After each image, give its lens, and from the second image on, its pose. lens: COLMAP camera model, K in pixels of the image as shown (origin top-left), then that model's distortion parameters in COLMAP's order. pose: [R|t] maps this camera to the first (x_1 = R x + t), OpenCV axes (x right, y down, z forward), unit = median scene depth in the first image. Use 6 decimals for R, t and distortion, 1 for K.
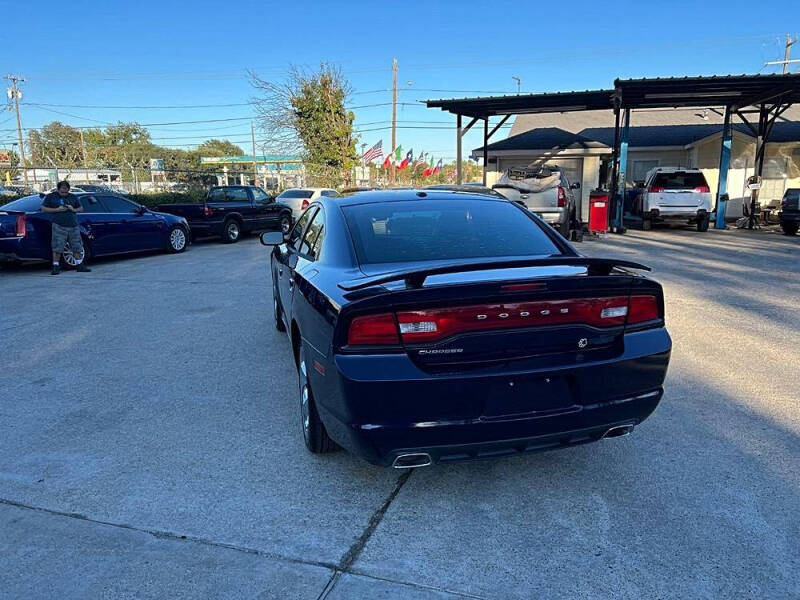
lens RADIAL K [[597.4, 0, 406.4], [0, 597.4, 298.9], [0, 0, 1]] dist [0.056201, -0.067308]
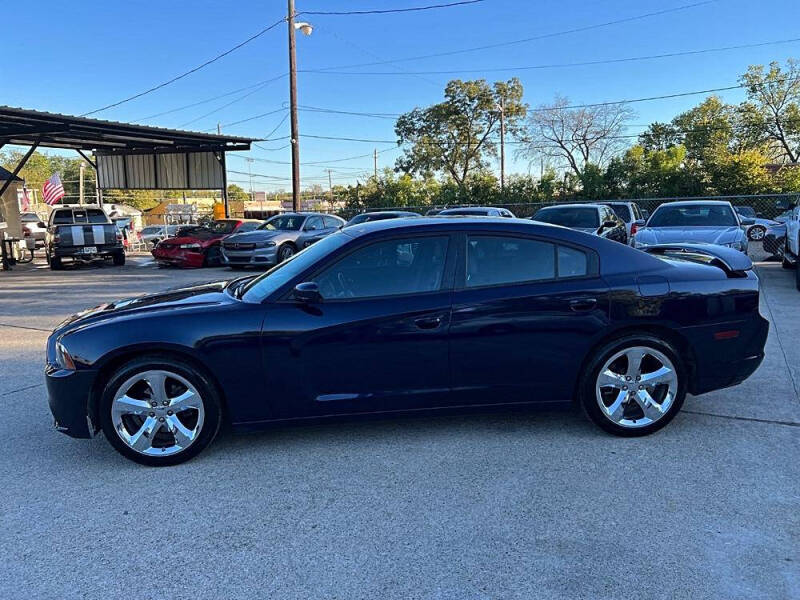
lens RADIAL K [[597.4, 0, 396.2], [0, 597.4, 307.1], [0, 0, 1]] dist [0.056201, -0.067308]
pose [[0.179138, -0.157293, 0.971169, -0.240542], [0.210870, 0.970334, 0.118262, -0.040167], [-0.960960, 0.183605, 0.206992, 0.213370]]
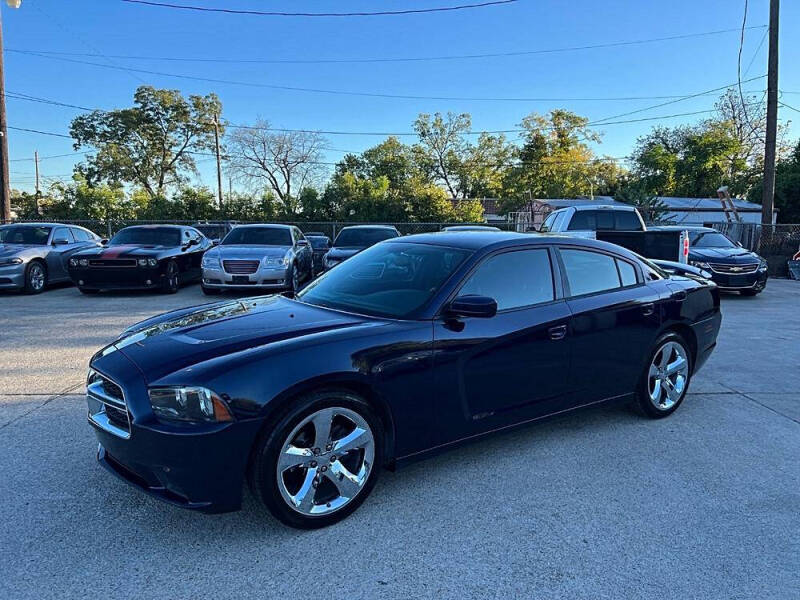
lens RADIAL K [[597.4, 0, 409.5], [0, 597.4, 306.5], [0, 0, 1]] dist [0.056201, -0.067308]
pose [[-0.353713, -0.120737, 0.927529, -0.220596], [0.172070, 0.966311, 0.191405, -0.066129], [-0.919391, 0.227302, -0.321021, 0.355560]]
